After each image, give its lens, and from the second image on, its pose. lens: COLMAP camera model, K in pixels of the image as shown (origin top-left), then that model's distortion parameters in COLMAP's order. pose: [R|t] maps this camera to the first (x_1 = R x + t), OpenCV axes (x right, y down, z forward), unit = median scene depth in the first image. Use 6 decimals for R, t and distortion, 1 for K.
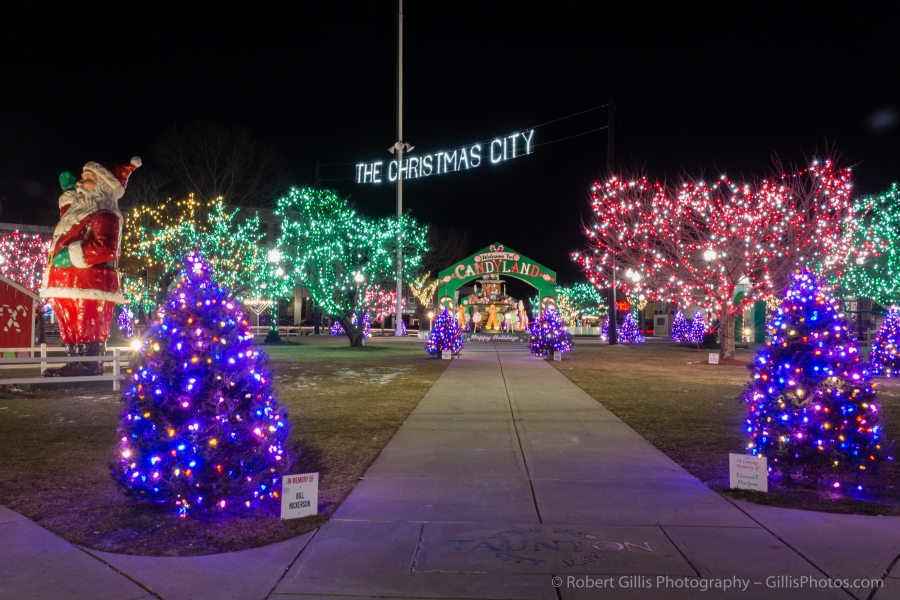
lens RADIAL K [[1036.1, 0, 446.7], [0, 1036.1, 300.9], [0, 0, 1]] dist [0.034985, 0.000000]
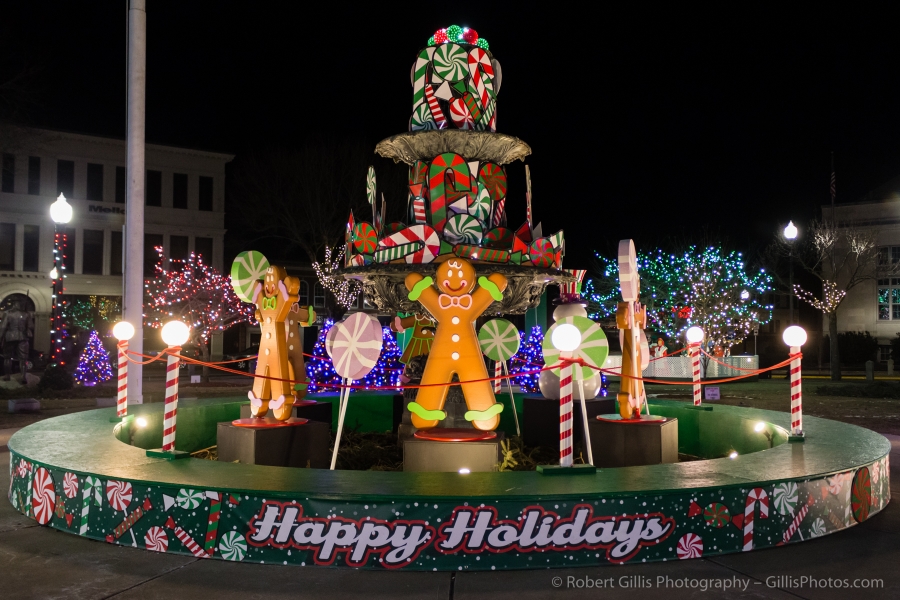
lens RADIAL K [[768.2, 0, 457.2], [0, 768.2, 302.3], [0, 0, 1]] dist [0.034395, -0.011578]
pose [[0.999991, -0.003598, -0.002410, 0.046211], [0.003555, 0.999841, -0.017497, 0.011999], [0.002472, 0.017488, 0.999844, 0.916517]]
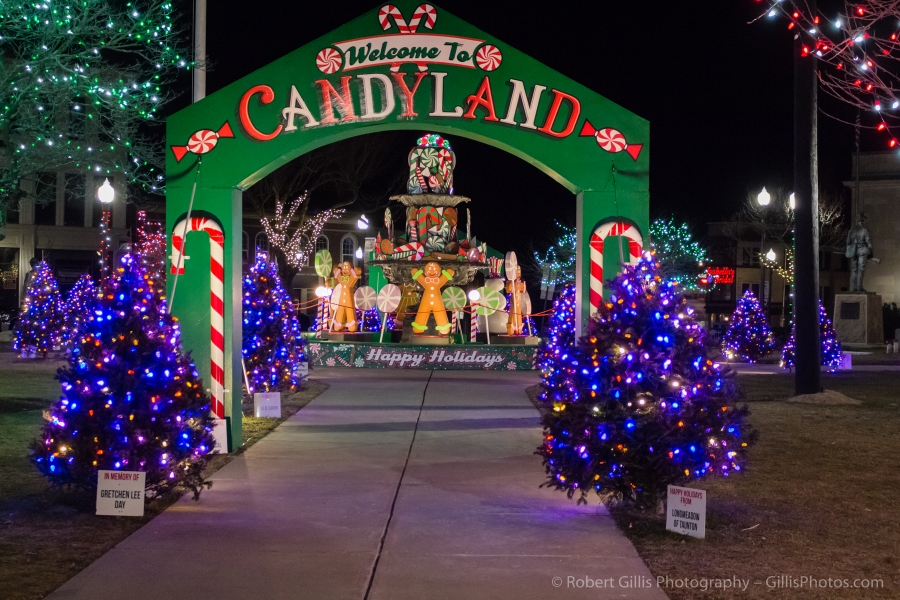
lens RADIAL K [[1611.9, 0, 452.6], [0, 1611.9, 301.4], [0, 0, 1]] dist [0.069433, 0.000000]
pose [[0.999480, 0.009448, 0.030816, 0.035378], [-0.010078, 0.999742, 0.020366, 0.005696], [-0.030615, -0.020666, 0.999318, 0.460231]]
